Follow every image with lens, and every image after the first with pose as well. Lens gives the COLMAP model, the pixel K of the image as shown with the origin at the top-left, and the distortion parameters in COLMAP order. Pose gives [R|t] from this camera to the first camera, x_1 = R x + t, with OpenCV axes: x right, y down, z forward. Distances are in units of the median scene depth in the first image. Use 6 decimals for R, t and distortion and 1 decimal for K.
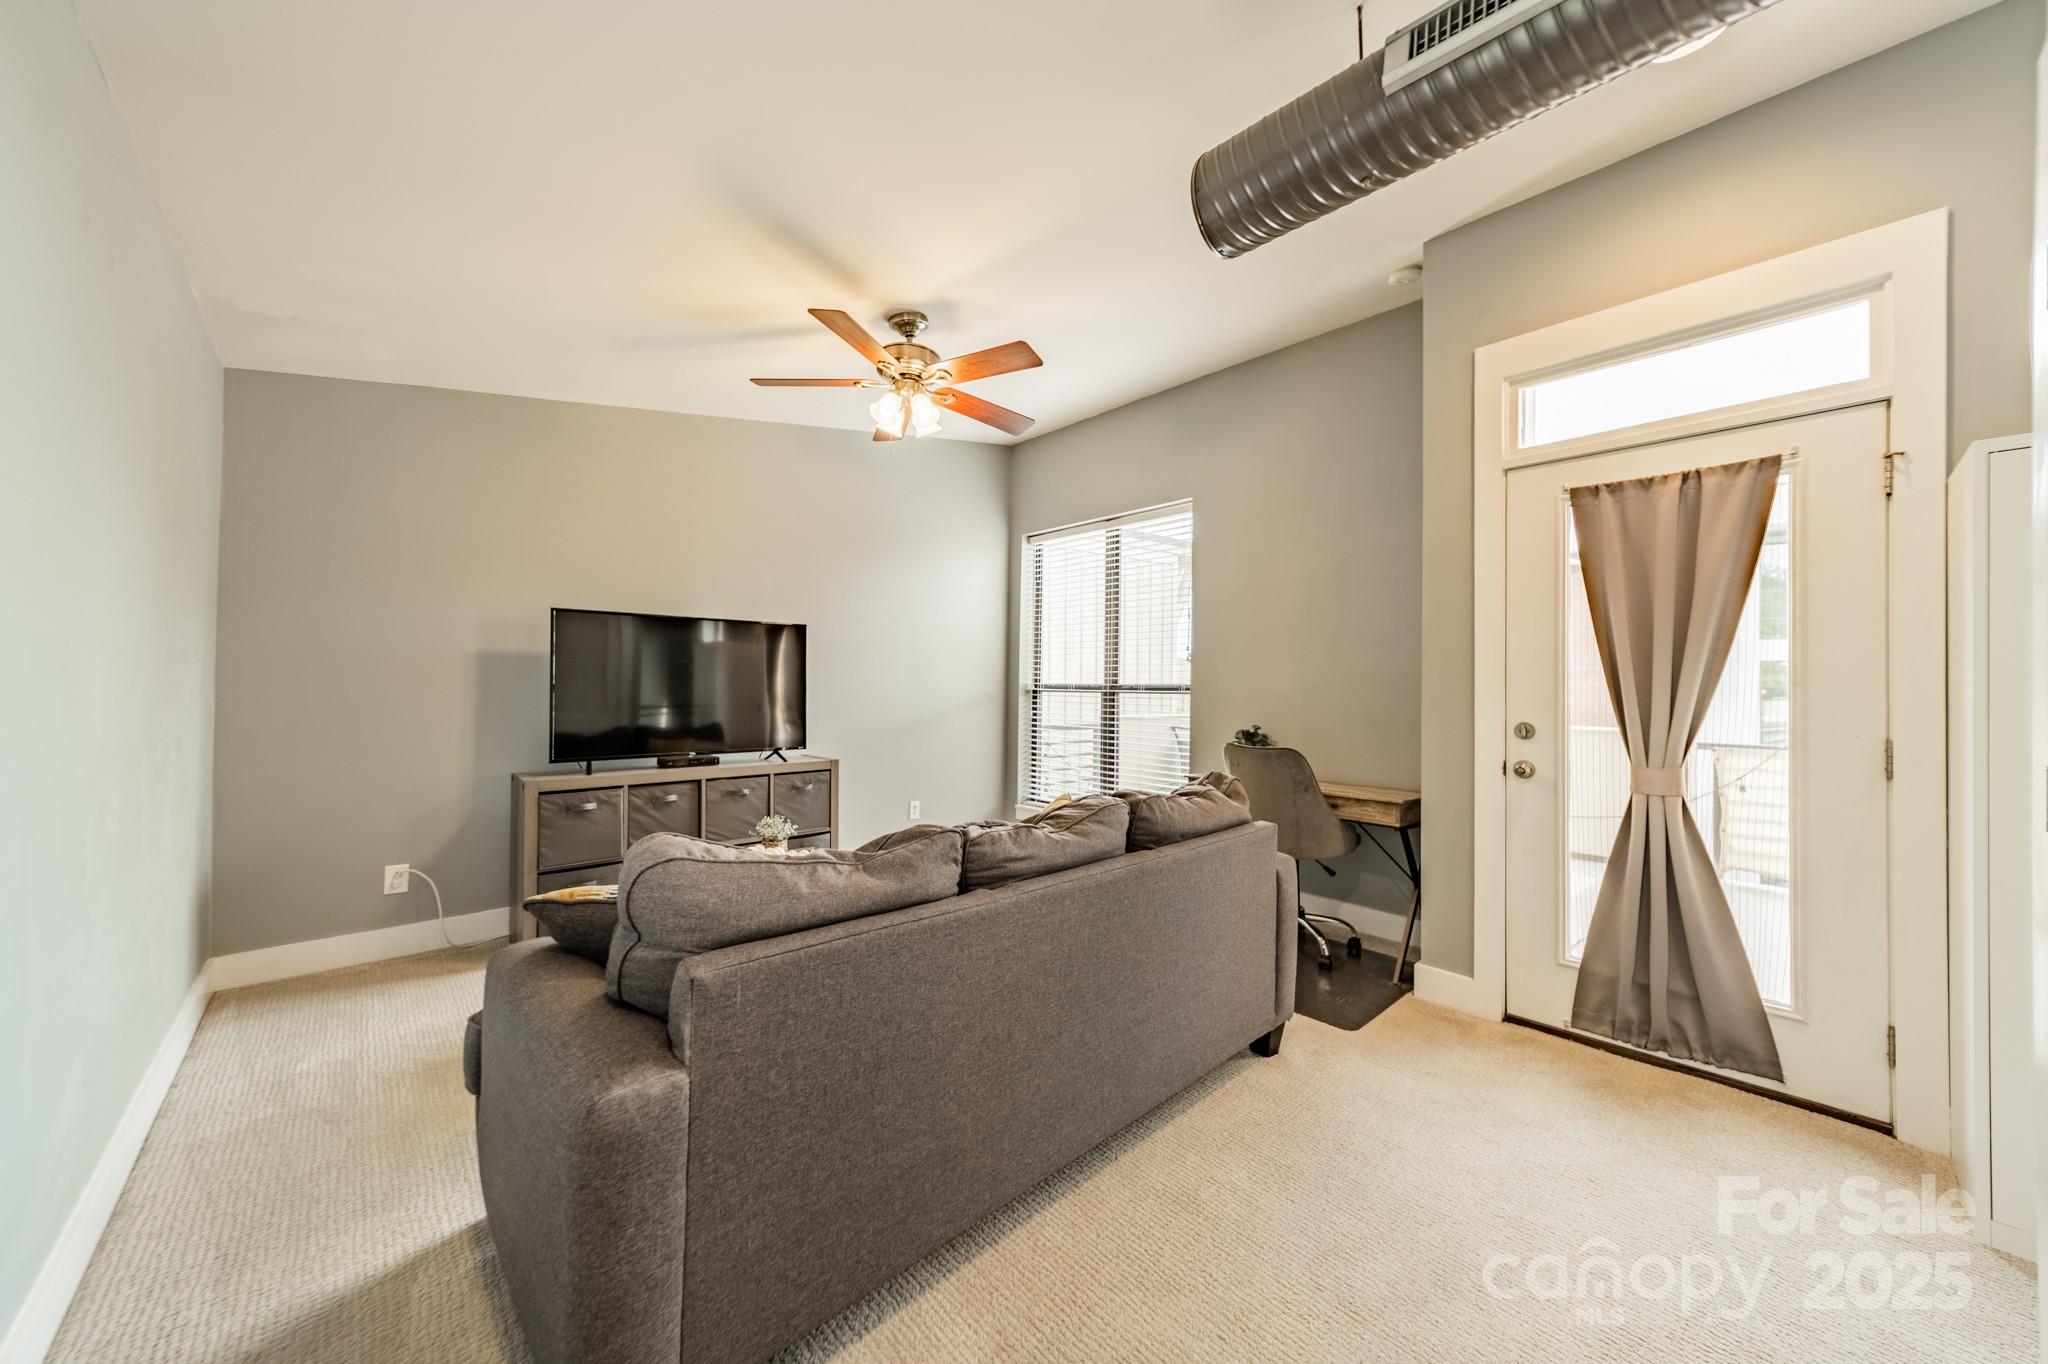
lens RADIAL K [[719.1, 0, 1028.7], [0, 719.1, 682.6], [0, 0, 1]] dist [0.008130, 0.000193]
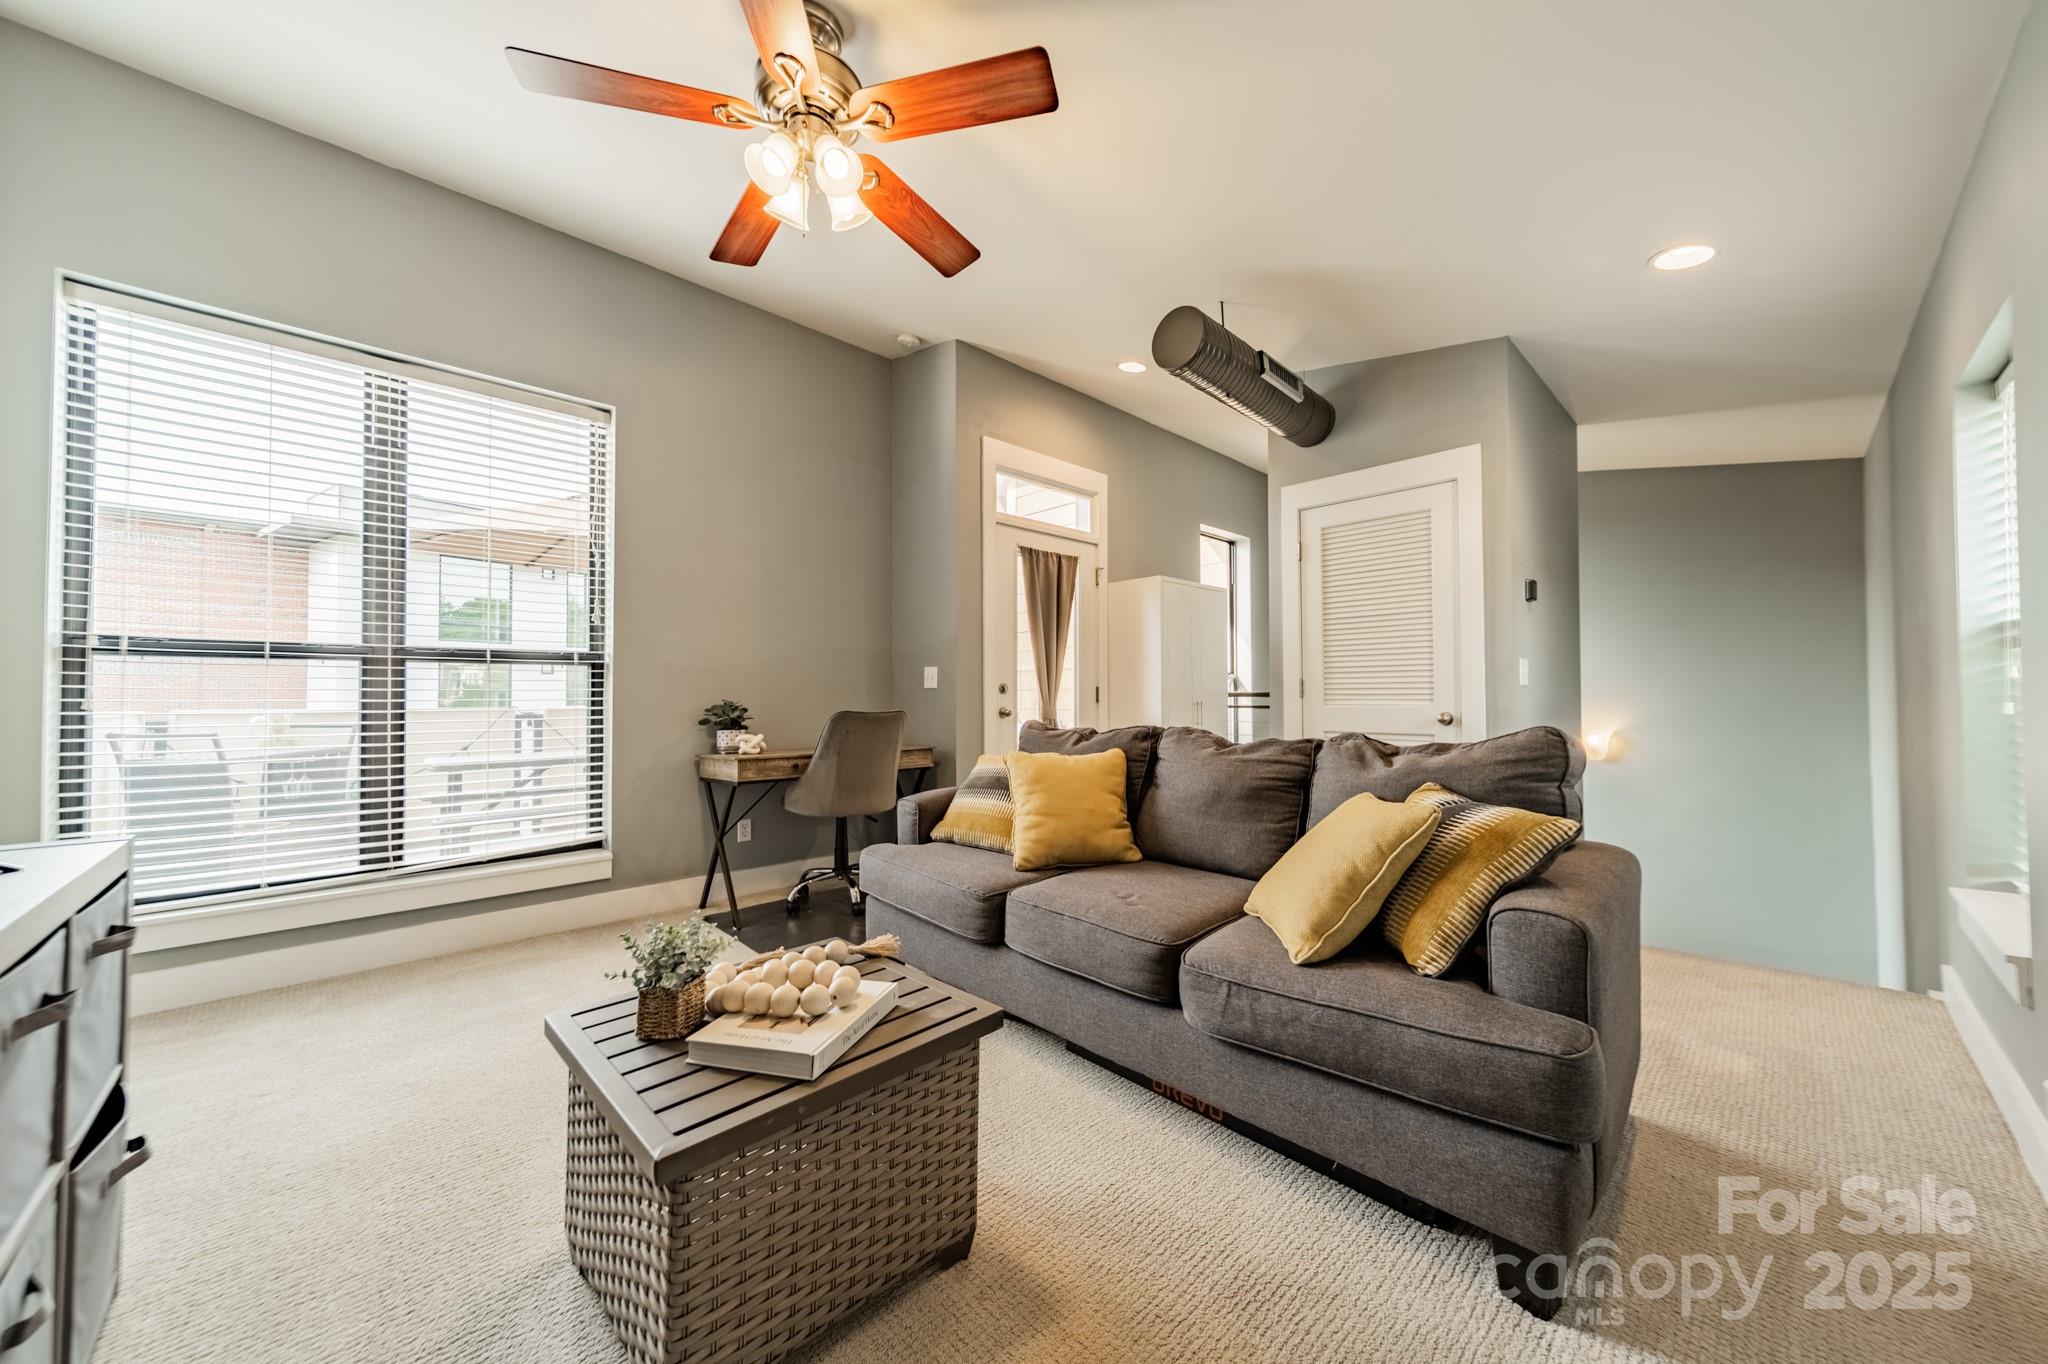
lens RADIAL K [[719.1, 0, 1028.7], [0, 719.1, 682.6], [0, 0, 1]] dist [0.008130, 0.000193]
pose [[-0.012841, 0.016684, 0.999778, -0.543448], [0.000213, 0.999861, -0.016683, 0.047870], [-0.999918, -0.000001, -0.012843, 0.581449]]
